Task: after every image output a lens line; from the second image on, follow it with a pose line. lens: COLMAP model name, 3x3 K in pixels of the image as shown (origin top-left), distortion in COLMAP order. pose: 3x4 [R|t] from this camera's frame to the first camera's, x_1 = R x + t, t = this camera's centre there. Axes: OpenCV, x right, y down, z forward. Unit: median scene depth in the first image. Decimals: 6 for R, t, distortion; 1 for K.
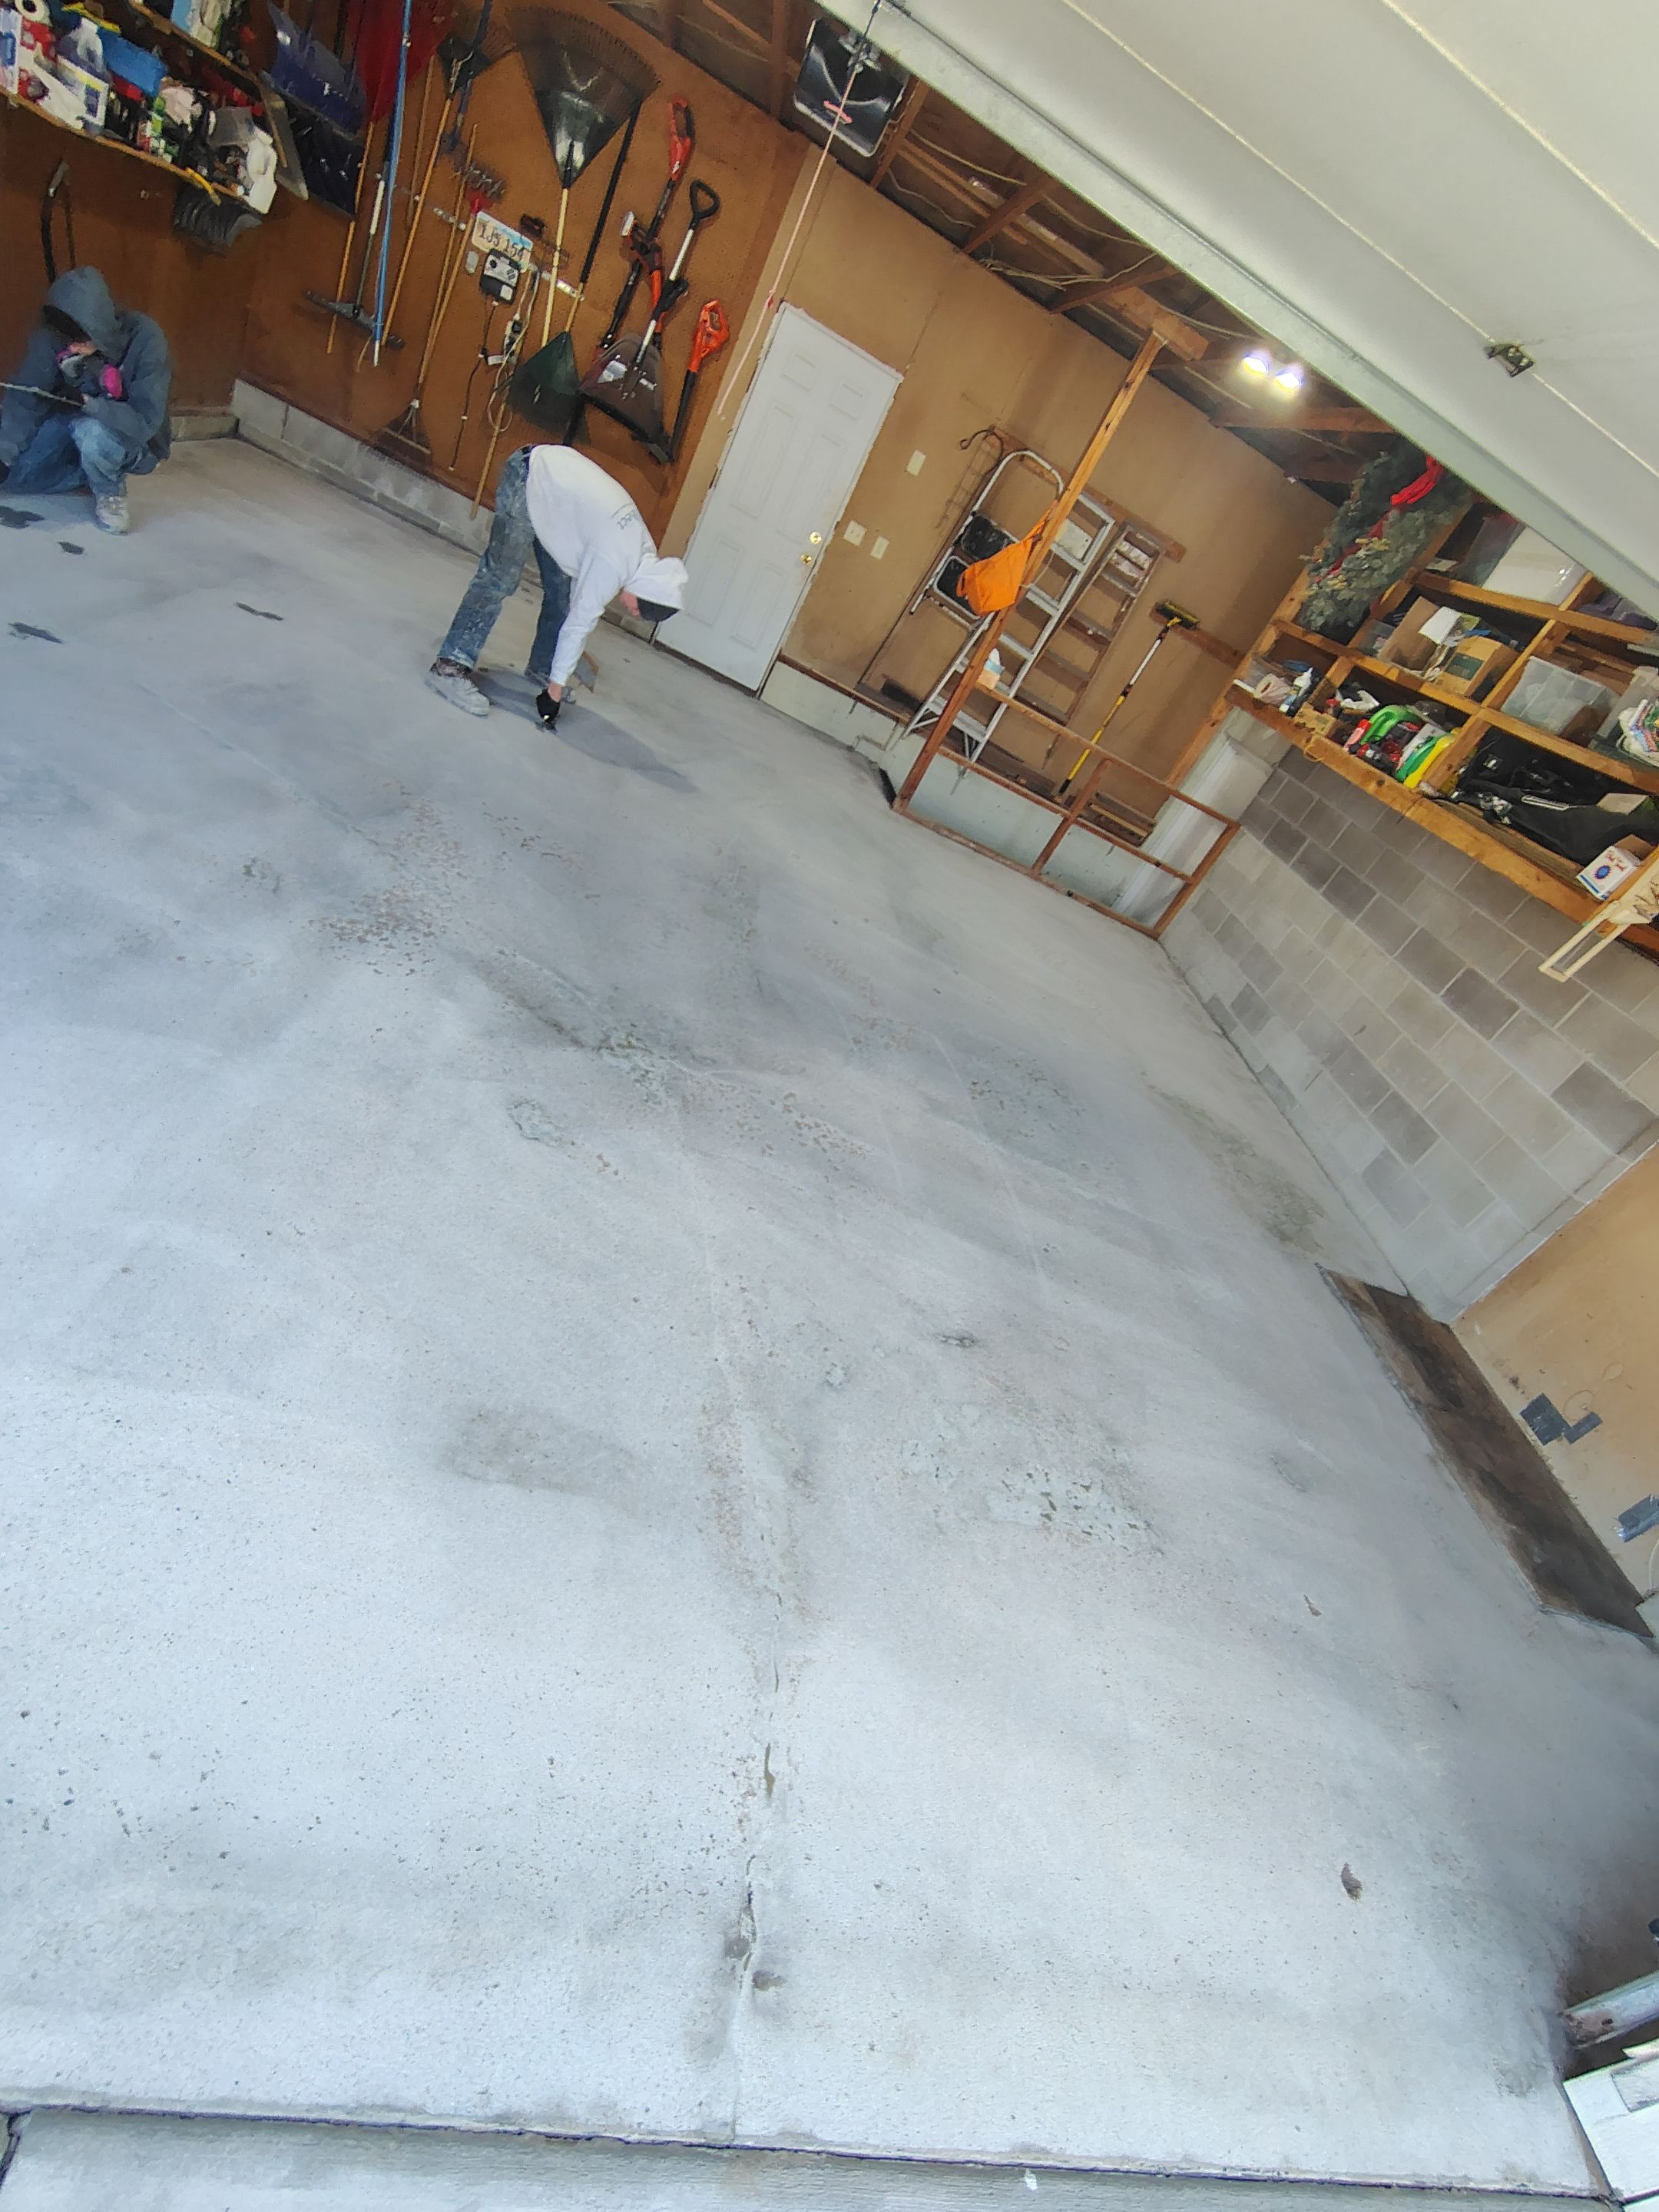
lens RADIAL K [[1021.0, 0, 824.0], [0, 1021.0, 1109.4], [0, 0, 1]] dist [0.003238, -0.000880]
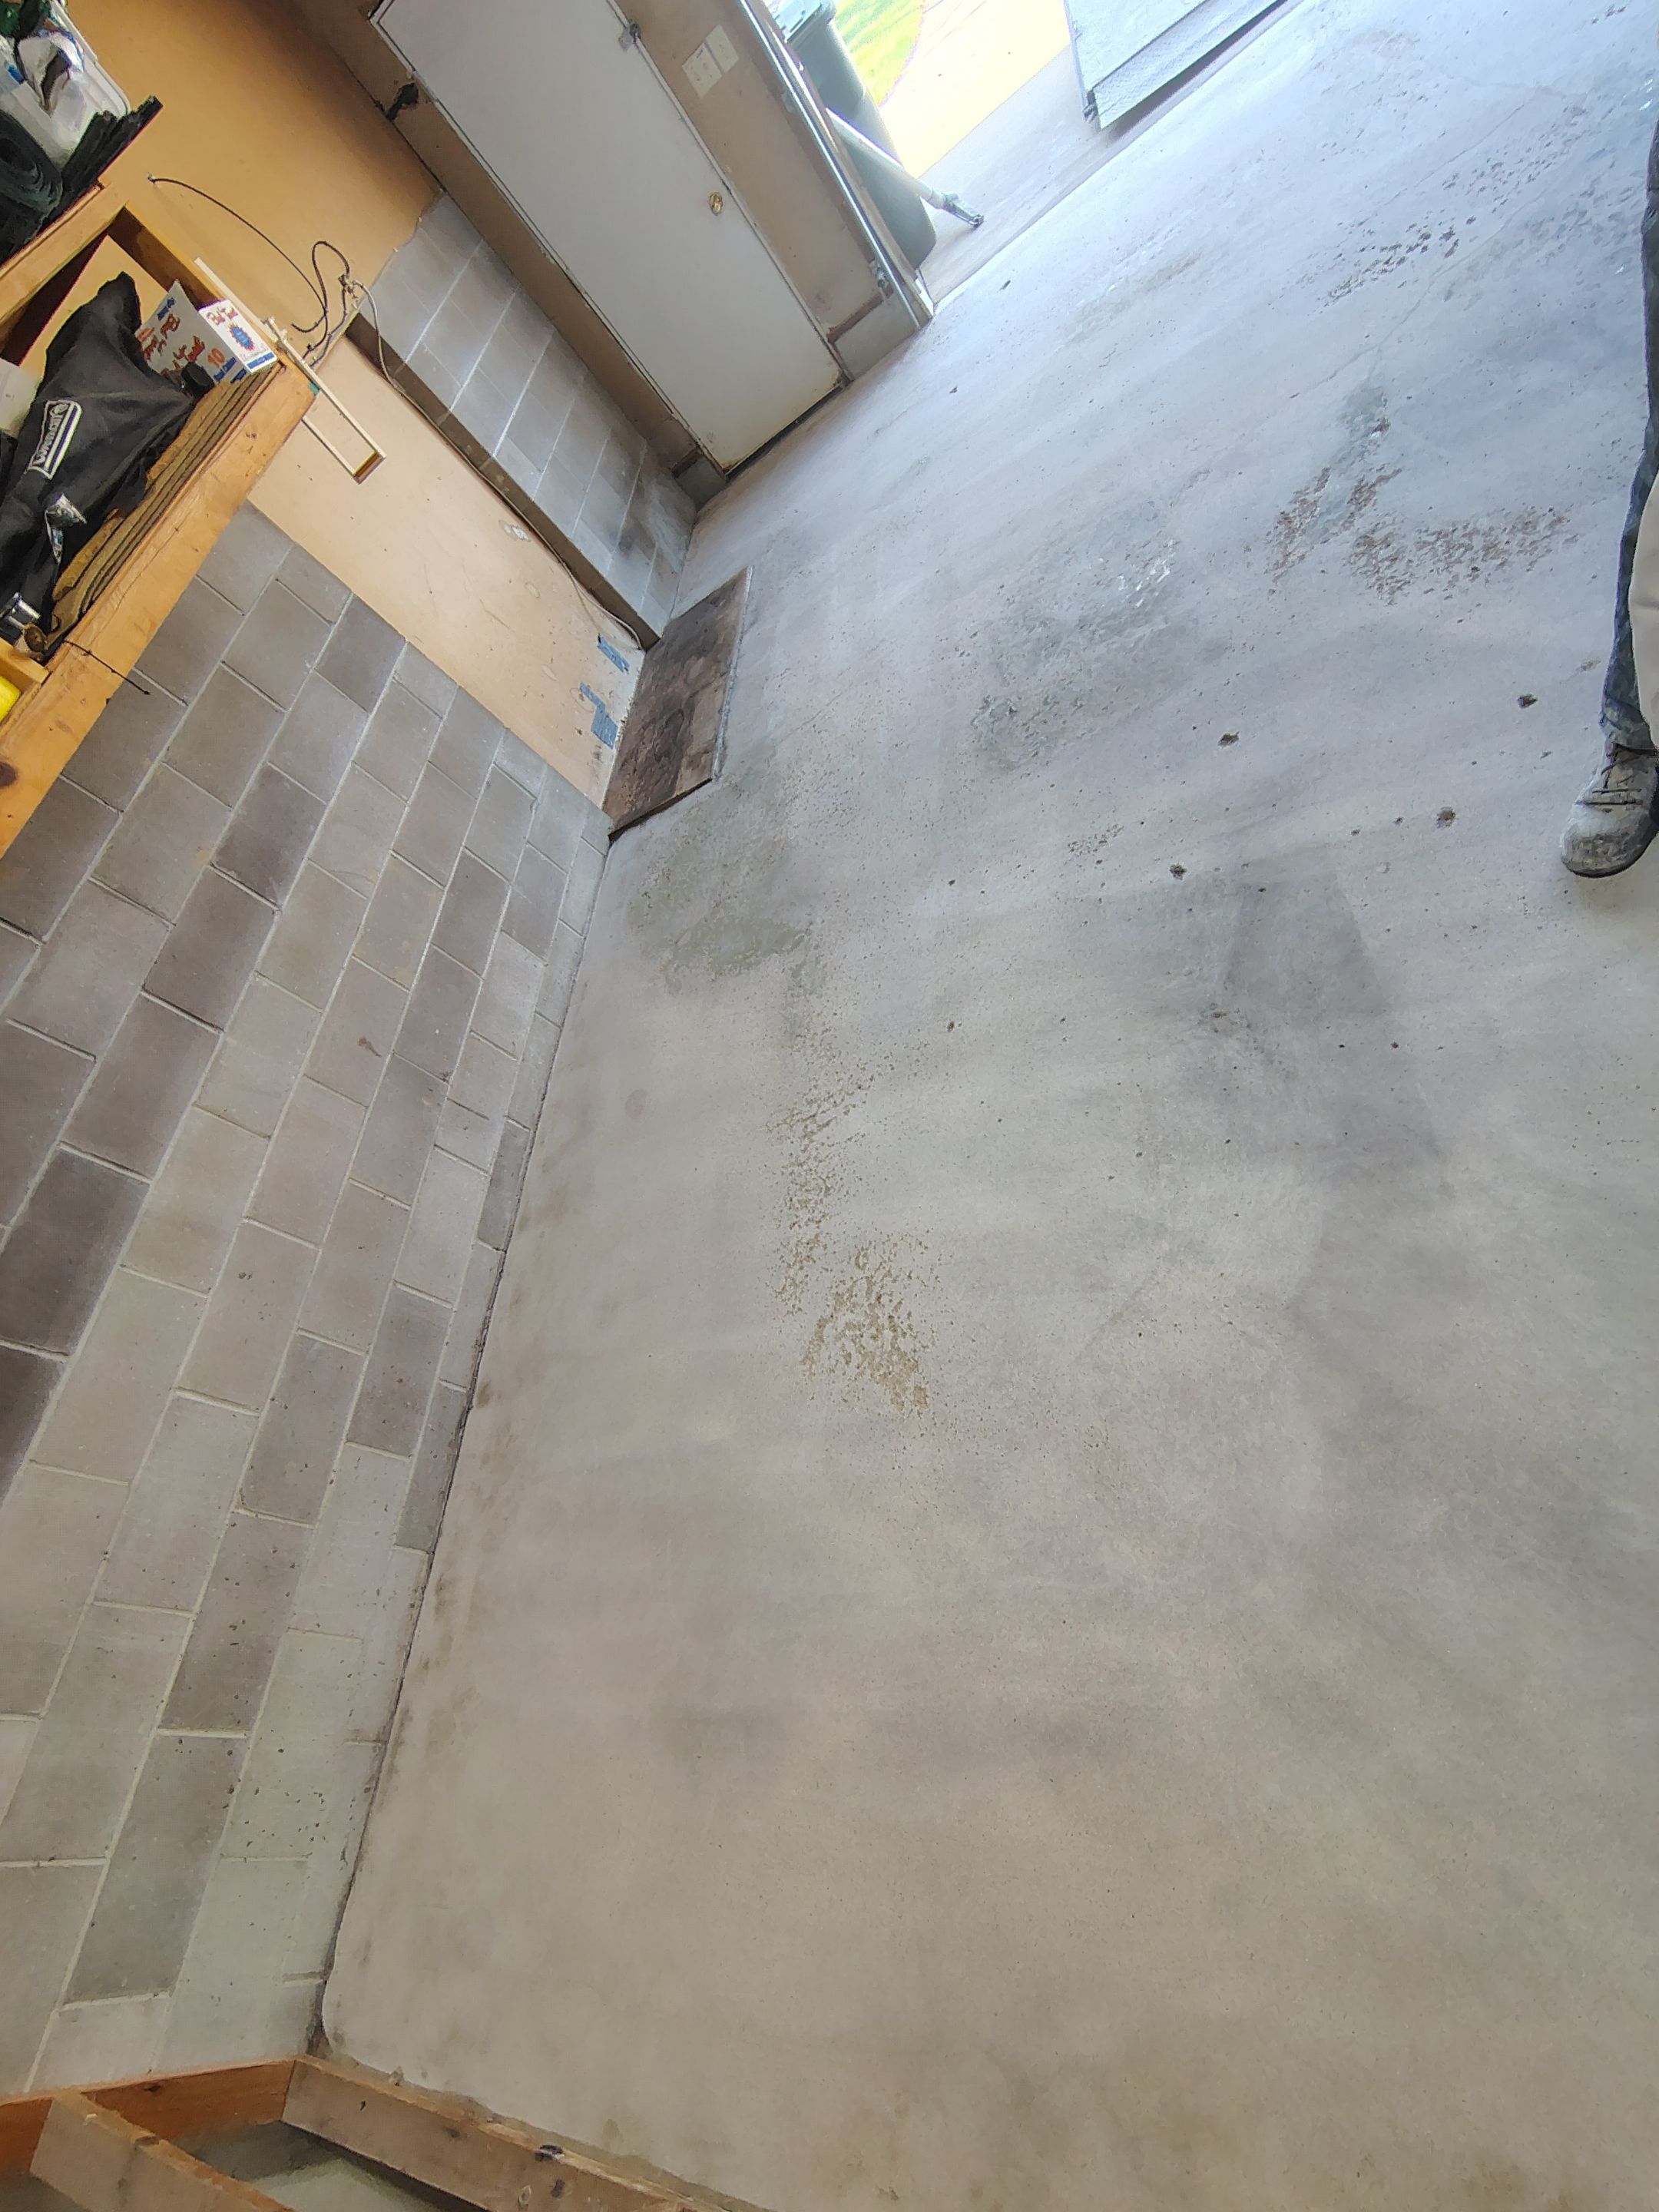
lens RADIAL K [[1022.5, 0, 831.8], [0, 1022.5, 1101.1], [0, 0, 1]] dist [0.003035, 0.000810]
pose [[-0.981198, -0.003824, 0.192965, 0.223345], [0.192978, -0.035314, 0.980567, -0.730020], [0.003065, 0.999369, 0.035388, 1.294564]]
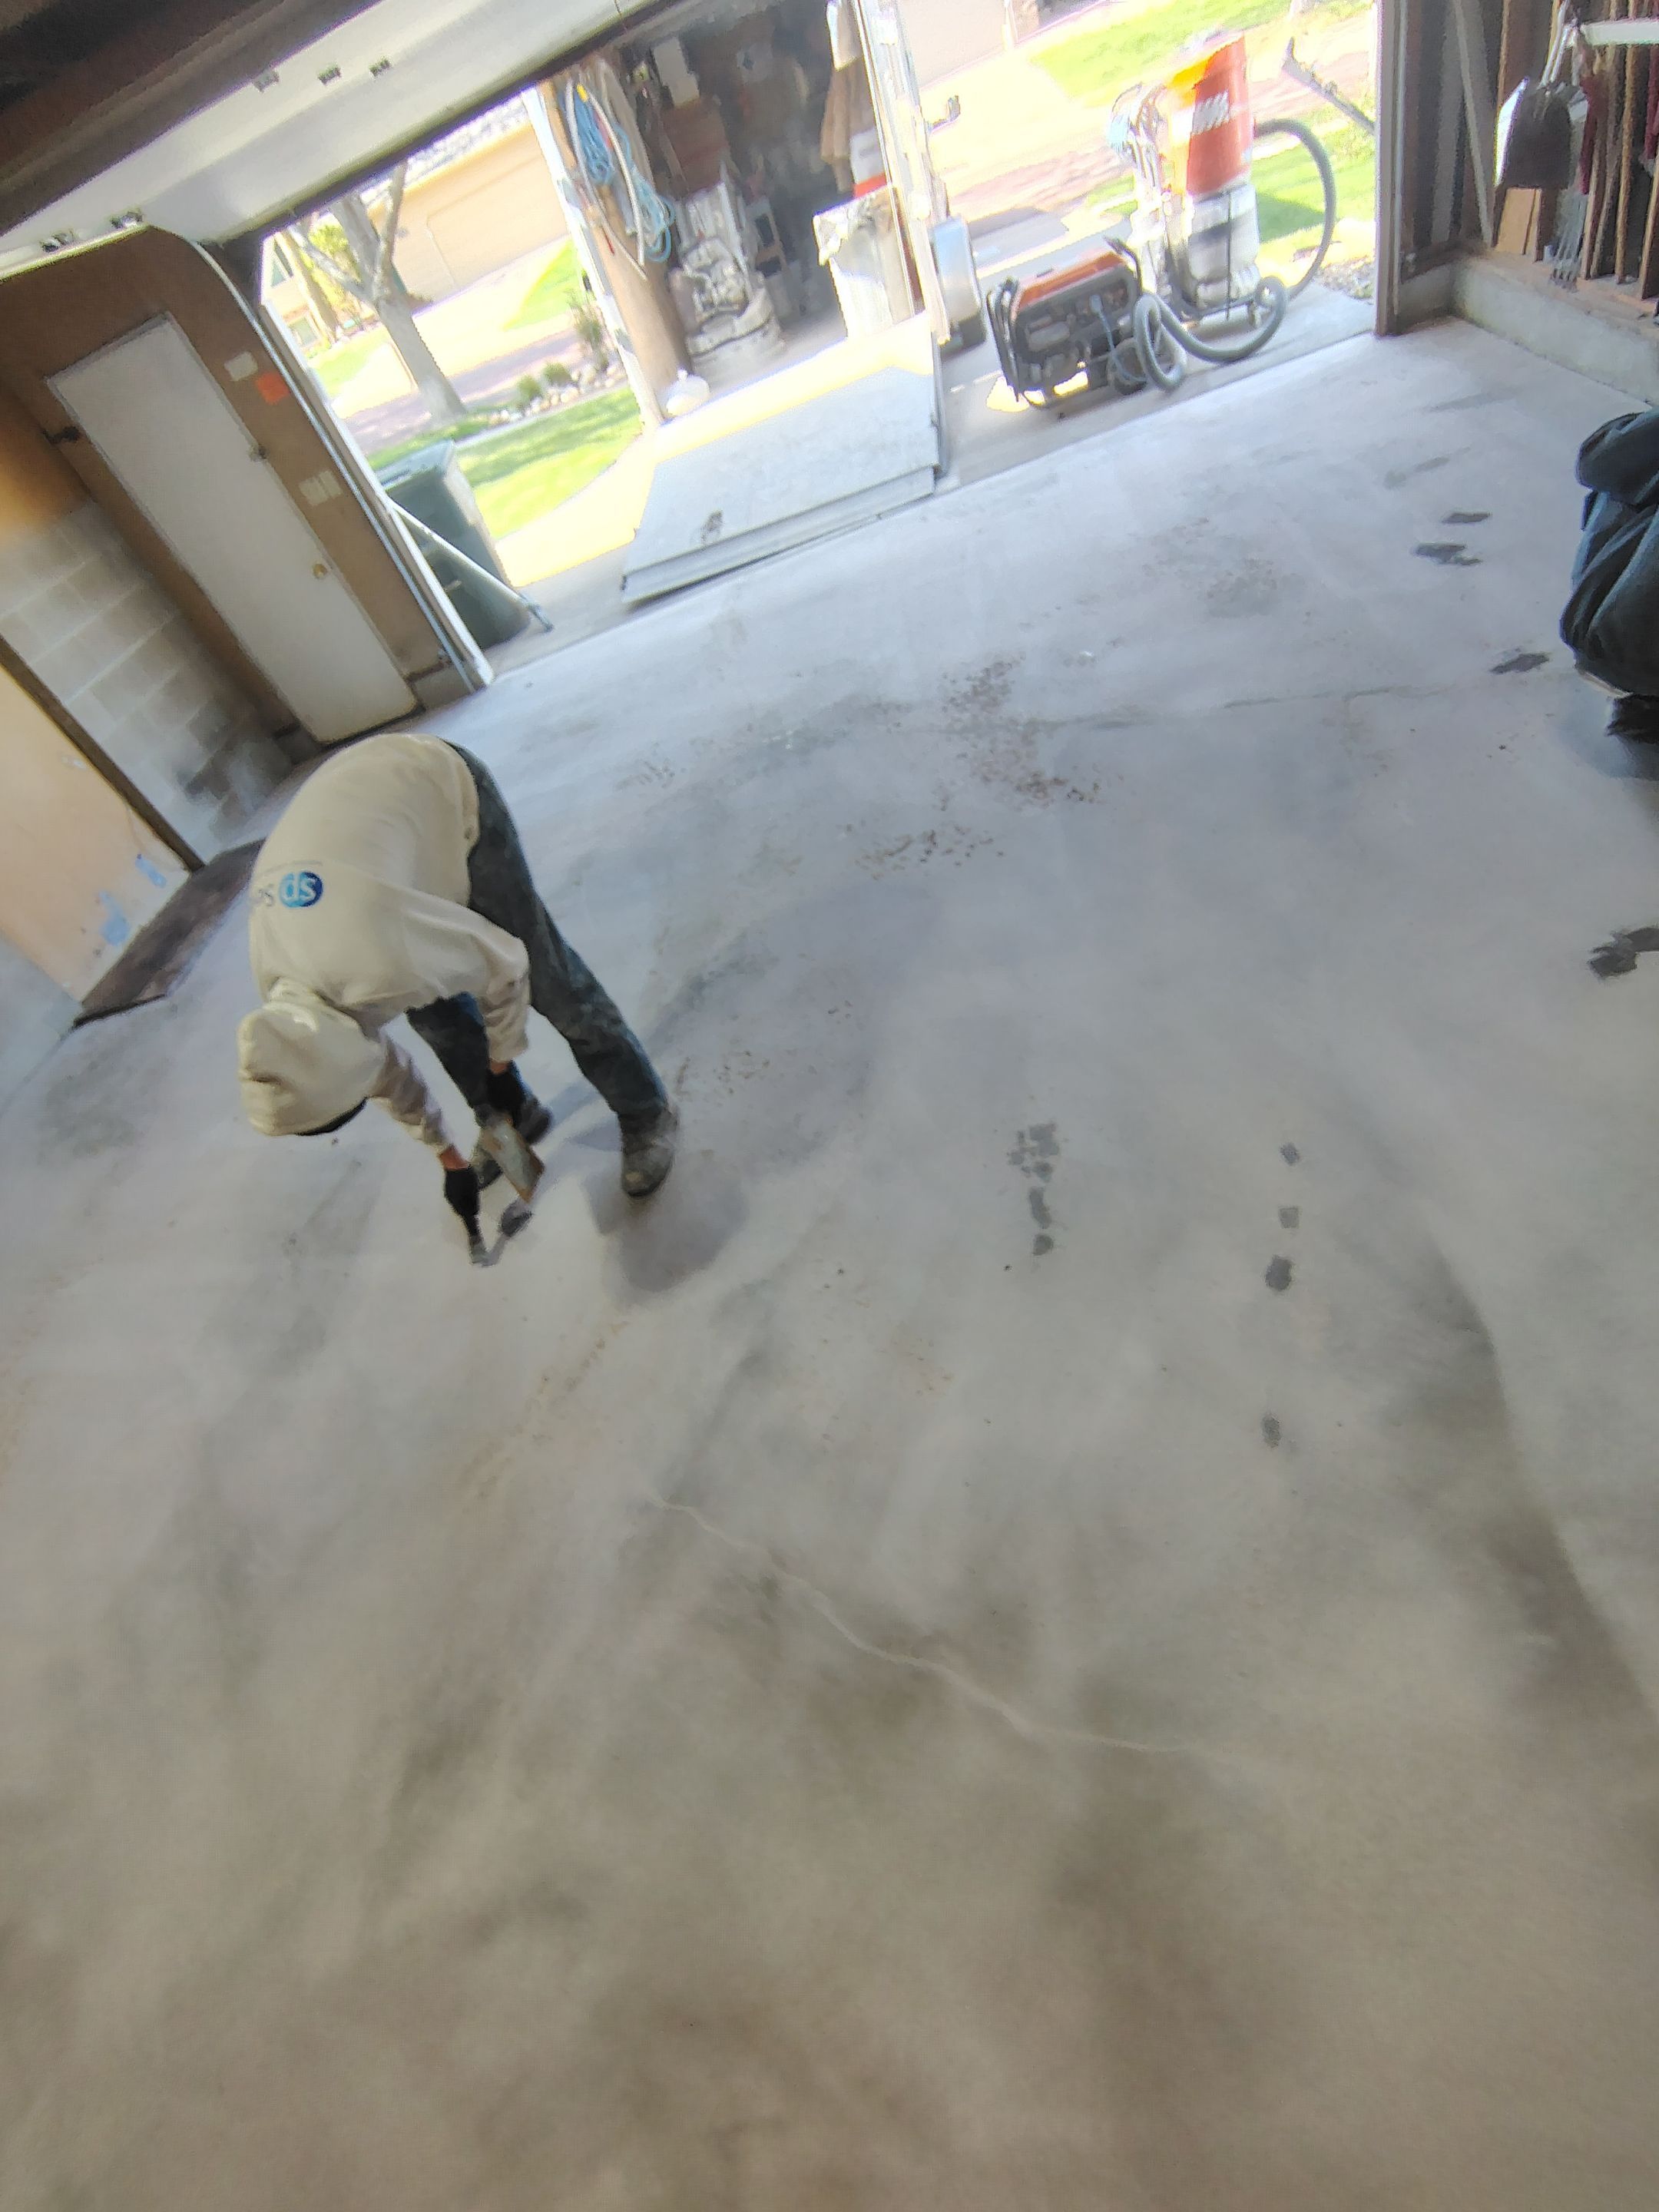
lens RADIAL K [[1019.7, 0, 825.0], [0, 1019.7, 1112.3], [0, 0, 1]] dist [-0.003189, 0.000414]
pose [[-0.989765, -0.139335, -0.030849, -0.193642], [-0.051707, 0.148660, 0.987536, -0.971646], [-0.133012, 0.979023, -0.154343, 1.243296]]
